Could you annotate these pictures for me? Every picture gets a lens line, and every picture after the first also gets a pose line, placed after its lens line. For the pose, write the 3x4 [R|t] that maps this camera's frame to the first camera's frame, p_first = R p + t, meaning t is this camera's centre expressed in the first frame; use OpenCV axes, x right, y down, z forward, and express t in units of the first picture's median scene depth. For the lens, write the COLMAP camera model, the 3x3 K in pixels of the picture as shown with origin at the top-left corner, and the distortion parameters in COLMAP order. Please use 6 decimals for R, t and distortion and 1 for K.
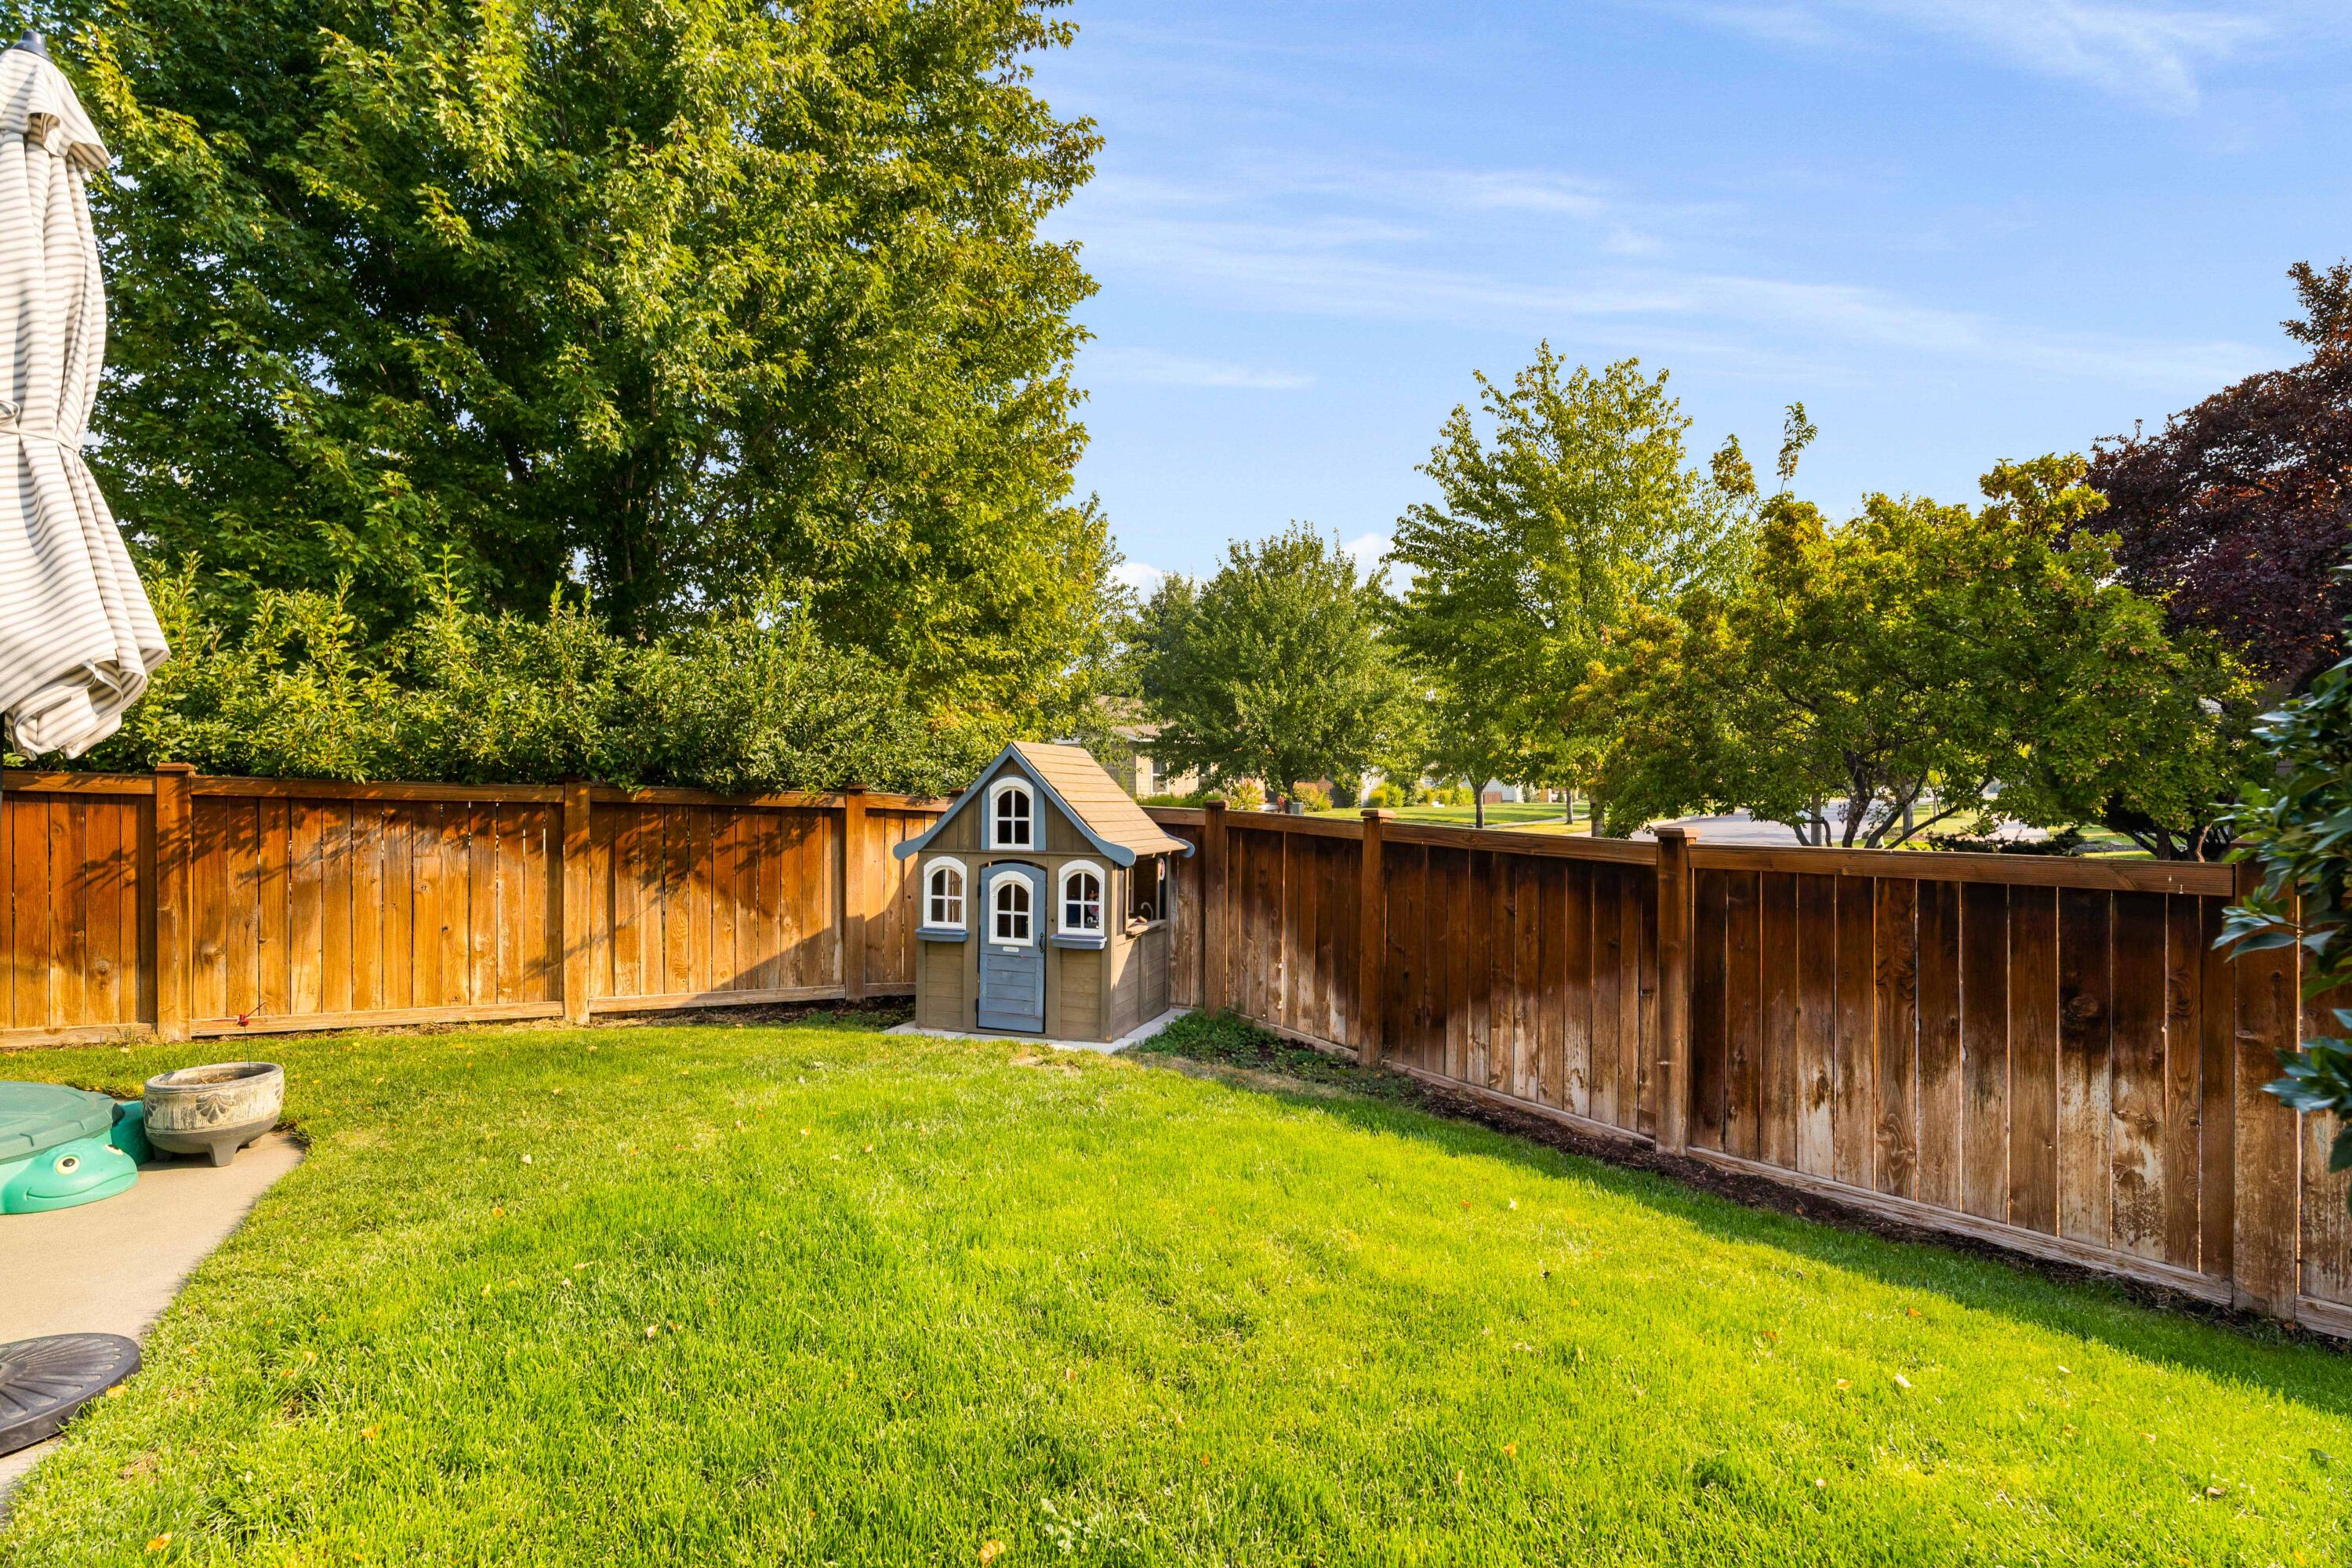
lens RADIAL K [[1093.8, 0, 1176.0], [0, 1093.8, 784.0], [0, 0, 1]] dist [-0.024362, 0.000277]
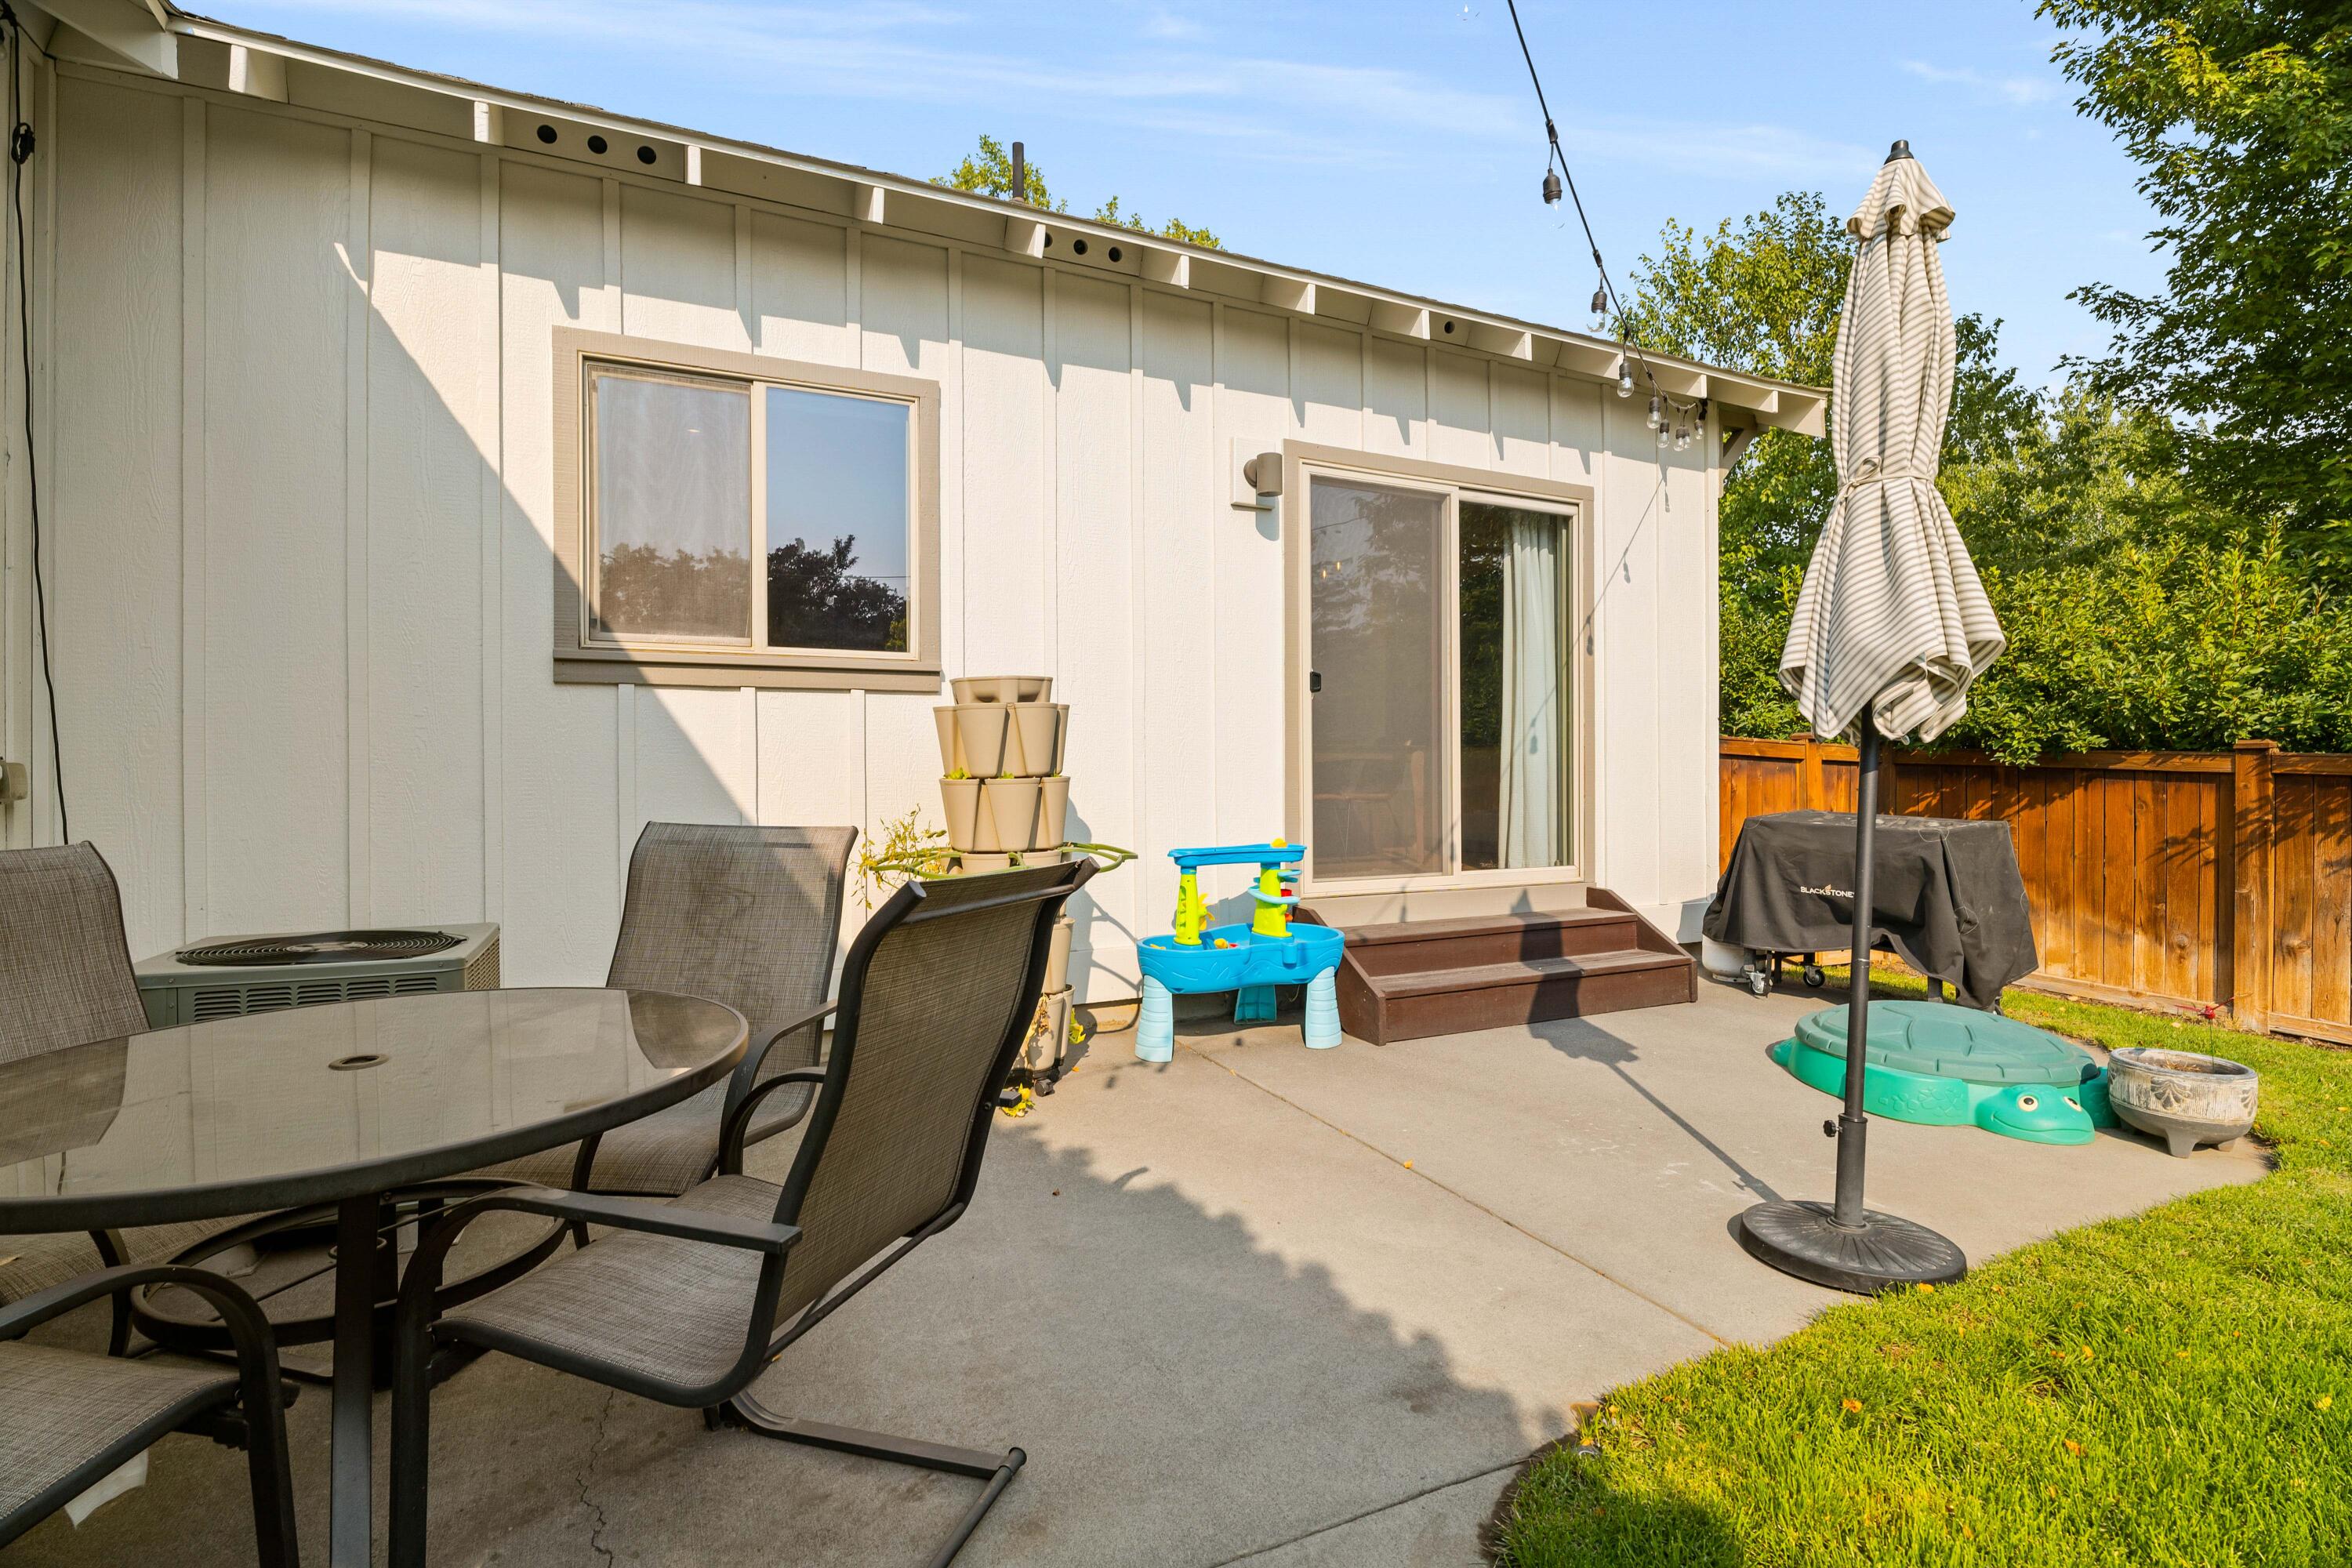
lens RADIAL K [[1108.7, 0, 1176.0], [0, 1108.7, 784.0], [0, 0, 1]] dist [-0.017092, -0.000203]
pose [[-0.055614, 0.013665, -0.998359, 0.091905], [0.007007, 0.999887, 0.013295, 0.000015], [0.998428, -0.006256, -0.055703, 0.098669]]
